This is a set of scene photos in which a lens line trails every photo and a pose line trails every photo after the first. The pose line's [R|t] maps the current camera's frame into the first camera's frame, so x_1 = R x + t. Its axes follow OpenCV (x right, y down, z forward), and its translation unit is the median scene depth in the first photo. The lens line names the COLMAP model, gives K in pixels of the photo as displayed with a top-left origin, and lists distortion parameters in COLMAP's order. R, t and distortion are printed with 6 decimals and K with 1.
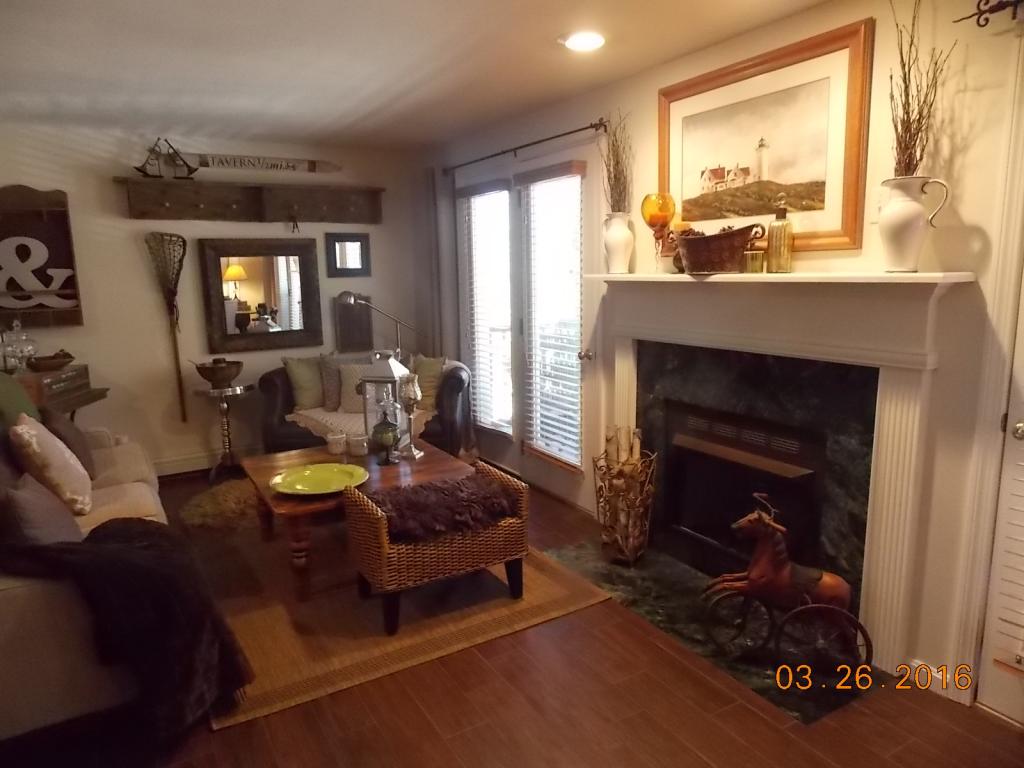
lens RADIAL K [[675.3, 0, 512.8], [0, 675.3, 376.3], [0, 0, 1]] dist [0.008713, -0.003441]
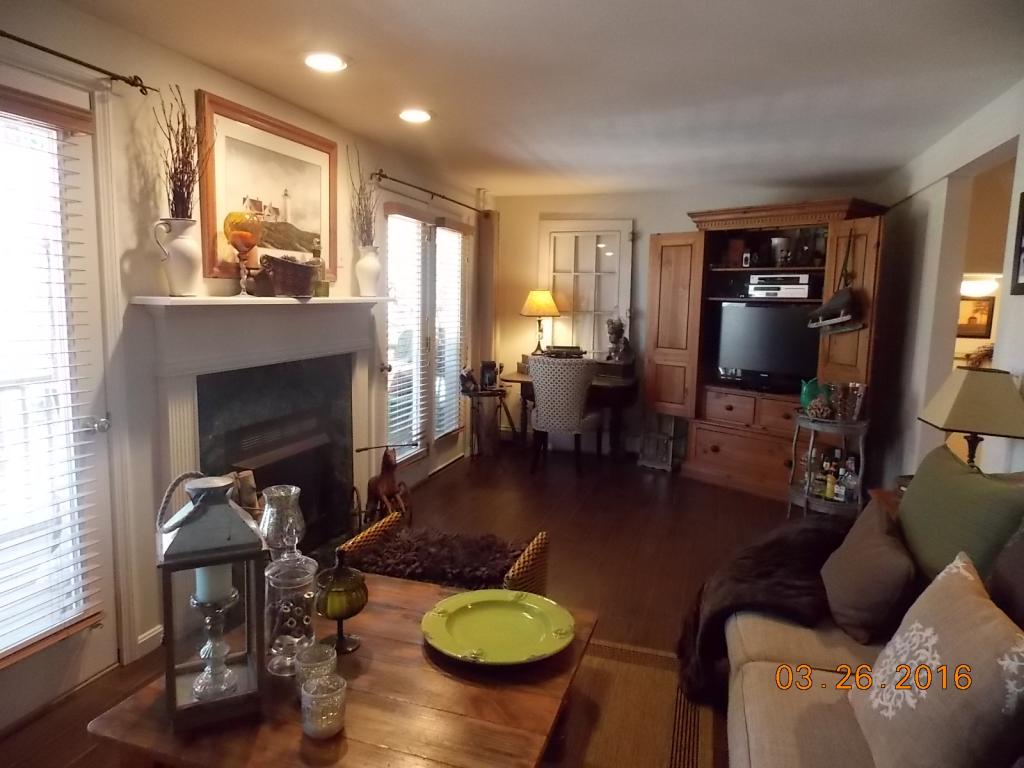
lens RADIAL K [[675.3, 0, 511.8], [0, 675.3, 382.5], [0, 0, 1]] dist [0.008713, -0.003441]
pose [[-0.665050, -0.088592, 0.741525, -0.825599], [0.115227, 0.968875, 0.219098, -0.220218], [-0.737856, 0.231155, -0.634142, 1.492714]]
